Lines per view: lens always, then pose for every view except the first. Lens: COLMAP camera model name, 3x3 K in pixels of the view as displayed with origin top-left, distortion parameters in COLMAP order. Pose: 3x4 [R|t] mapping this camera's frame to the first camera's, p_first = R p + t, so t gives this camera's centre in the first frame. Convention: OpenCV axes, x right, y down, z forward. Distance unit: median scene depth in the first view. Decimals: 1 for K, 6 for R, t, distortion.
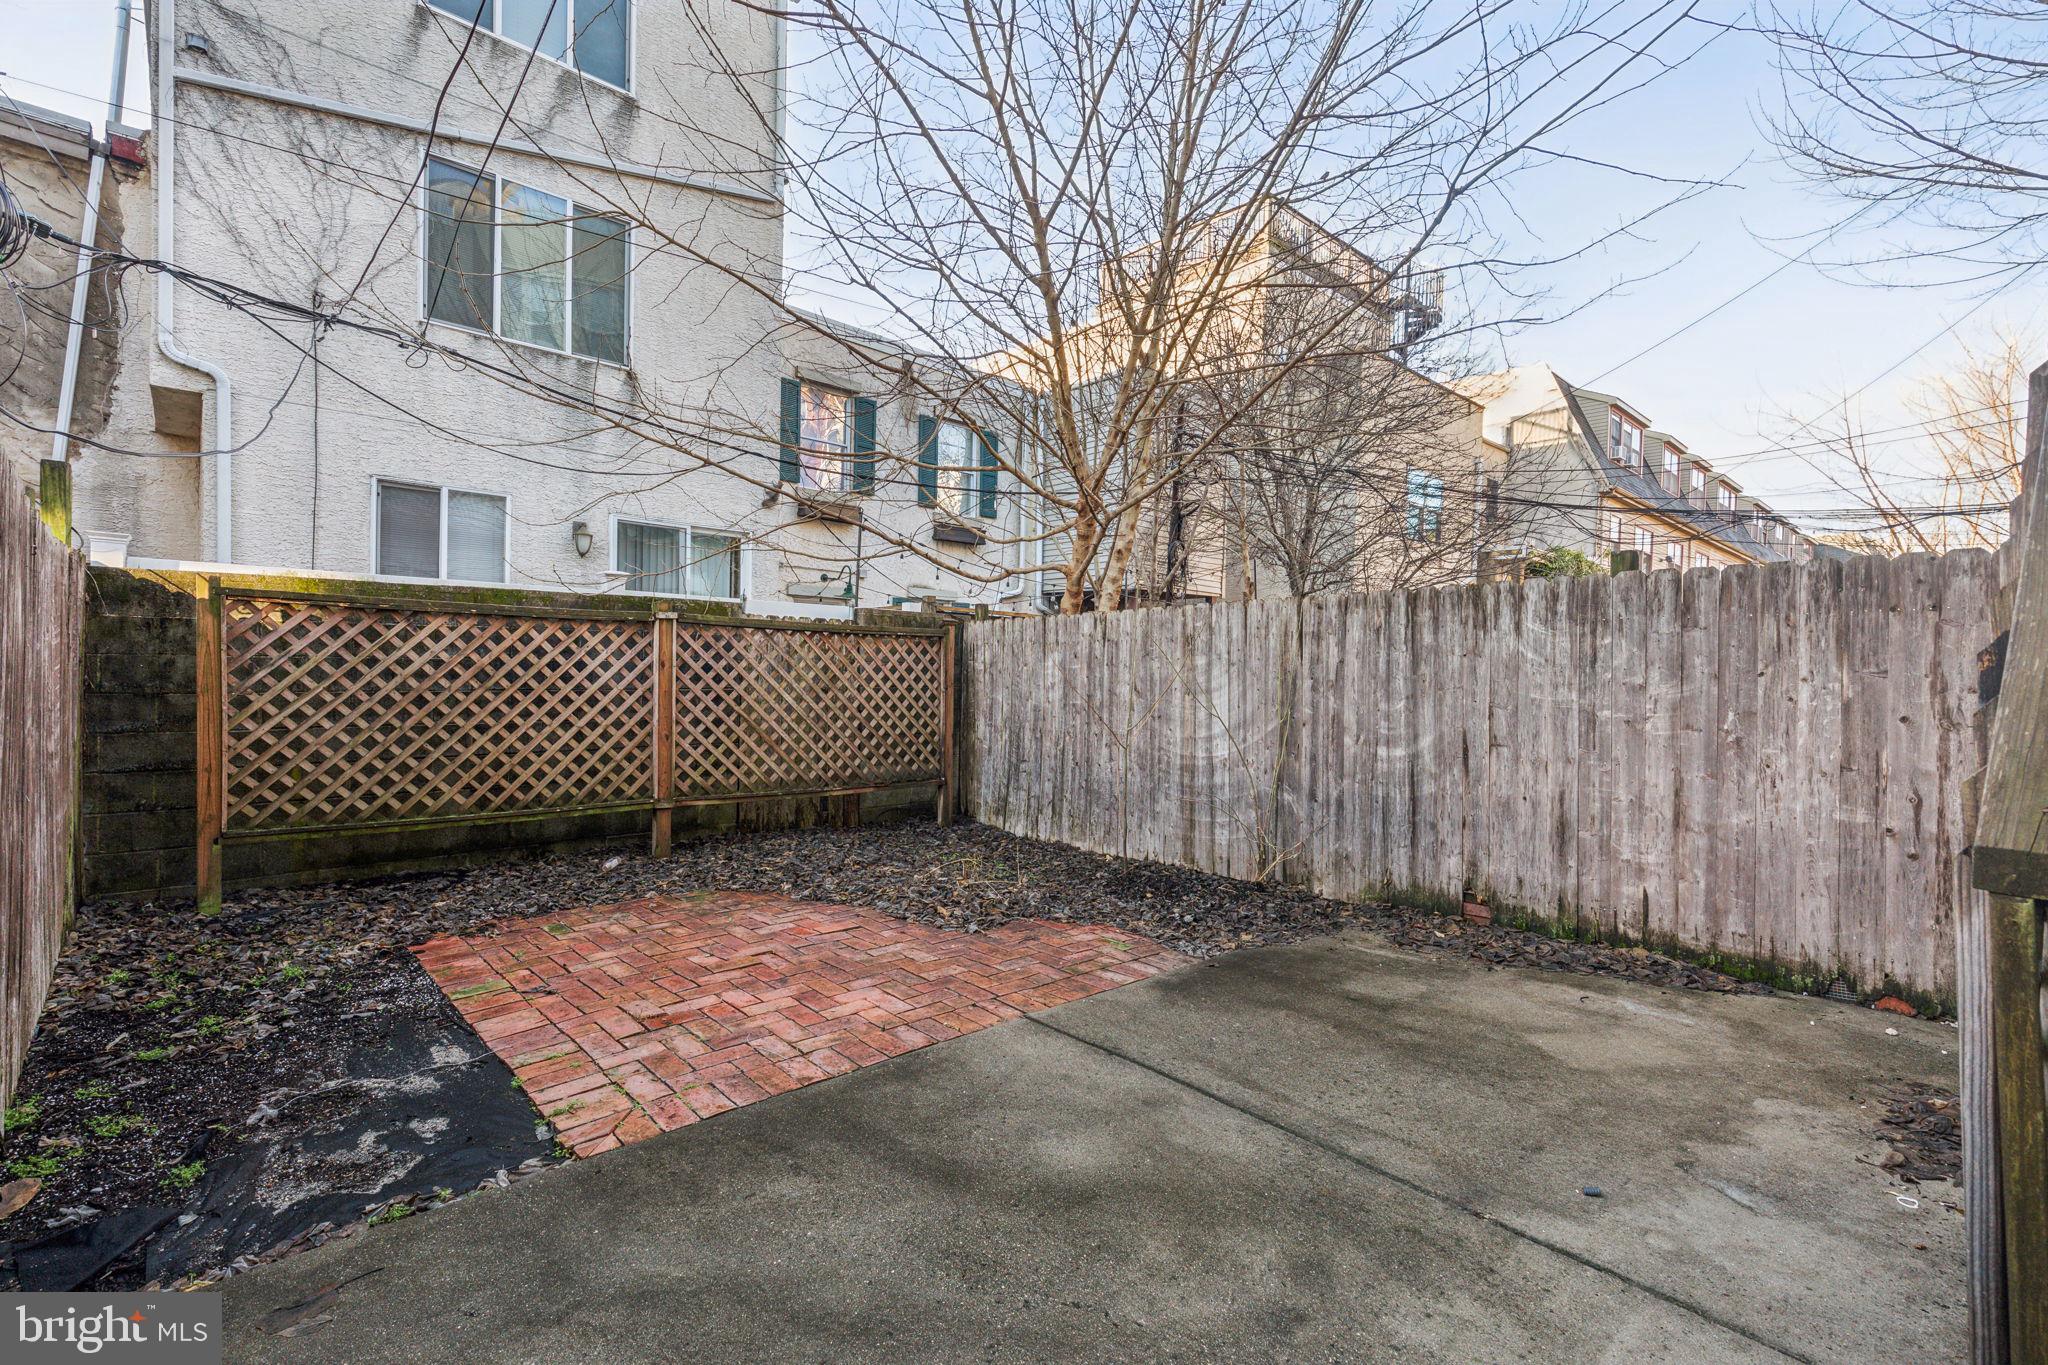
lens RADIAL K [[909.9, 0, 1024.0], [0, 909.9, 682.5], [0, 0, 1]] dist [0.000334, 0.000176]
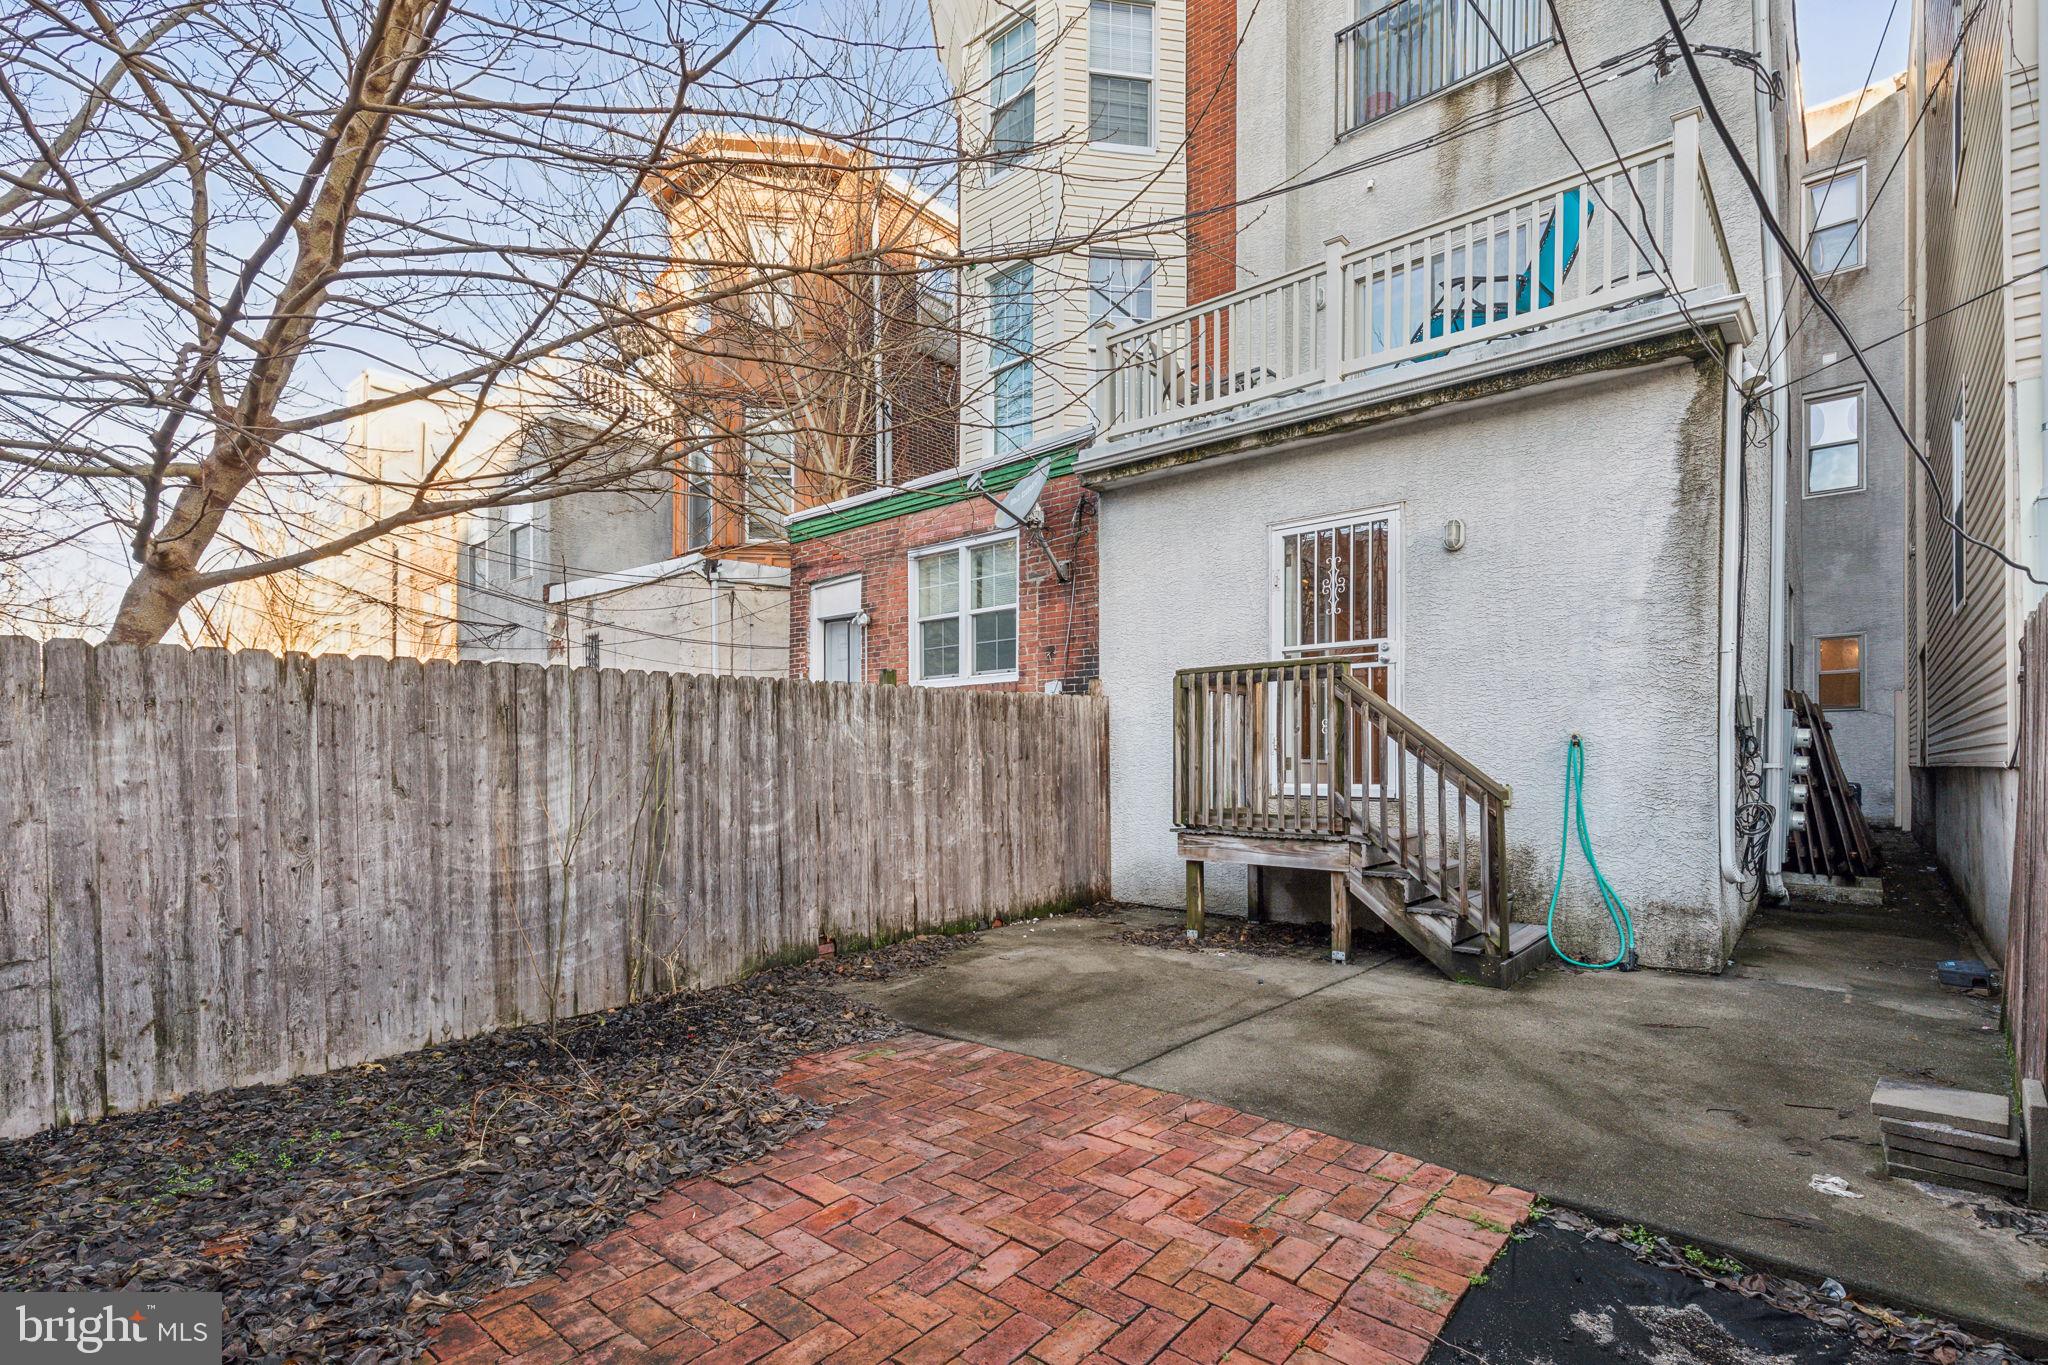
lens RADIAL K [[949.6, 0, 1017.2], [0, 949.6, 759.1], [0, 0, 1]] dist [0.011032, 0.000089]
pose [[-0.104615, -0.016177, 0.994381, -0.750532], [0.011481, 0.999781, 0.017473, -0.021919], [-0.994447, 0.013244, -0.104407, 0.829827]]
